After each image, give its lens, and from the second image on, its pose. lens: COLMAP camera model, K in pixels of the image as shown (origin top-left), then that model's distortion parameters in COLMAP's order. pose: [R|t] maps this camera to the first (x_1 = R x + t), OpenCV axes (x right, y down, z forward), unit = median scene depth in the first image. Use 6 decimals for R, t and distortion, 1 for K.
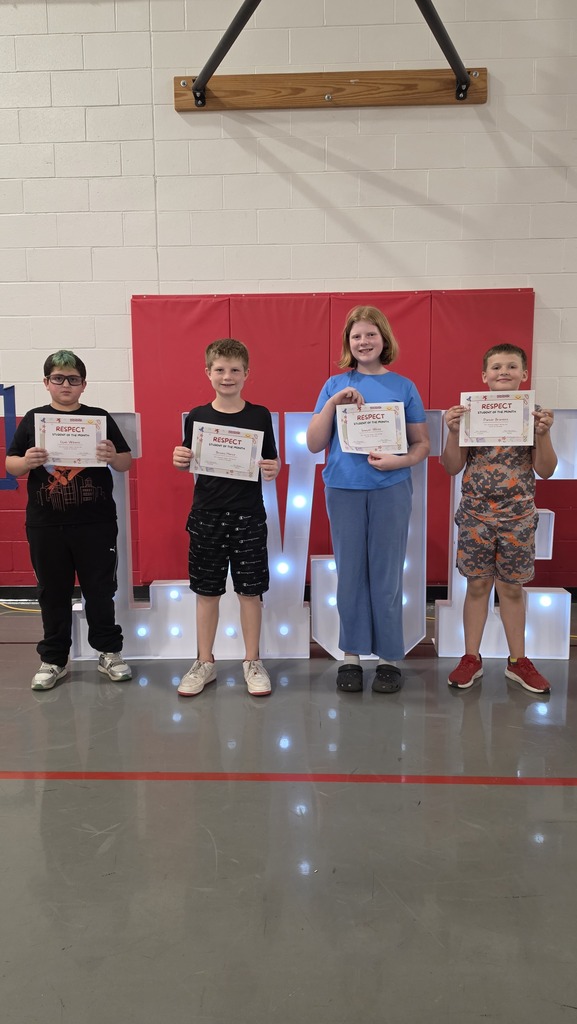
lens RADIAL K [[711.7, 0, 282.7], [0, 711.7, 508.3], [0, 0, 1]] dist [0.003193, -0.016745]
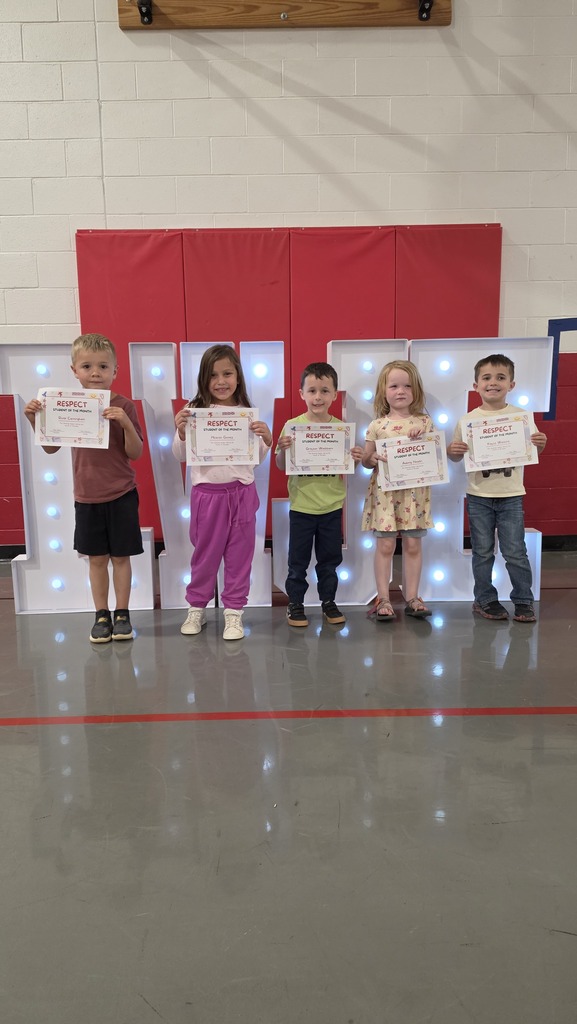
lens RADIAL K [[711.7, 0, 284.8], [0, 711.7, 512.8], [0, 0, 1]] dist [0.003193, -0.016745]
pose [[0.998625, -0.015895, 0.049951, 0.007870], [0.014453, 0.999472, 0.029087, 0.049332], [-0.050387, -0.028325, 0.998328, 0.047003]]
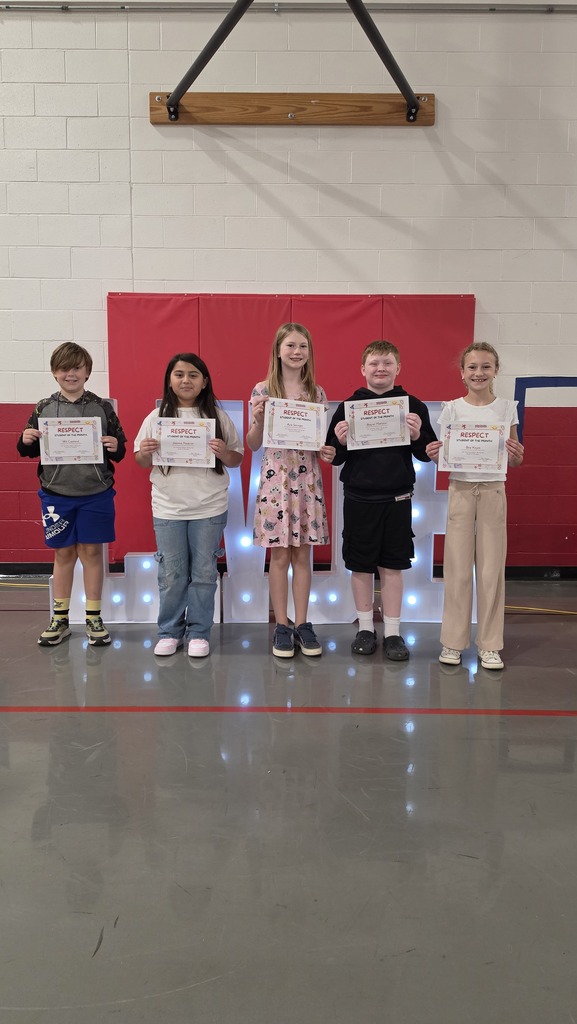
lens RADIAL K [[711.7, 0, 275.3], [0, 711.7, 509.0], [0, 0, 1]] dist [0.003193, -0.016745]
pose [[0.999129, 0.010345, 0.040418, 0.001735], [-0.010403, 0.999945, 0.001230, 0.026320], [-0.040403, -0.001650, 0.999182, -0.094260]]
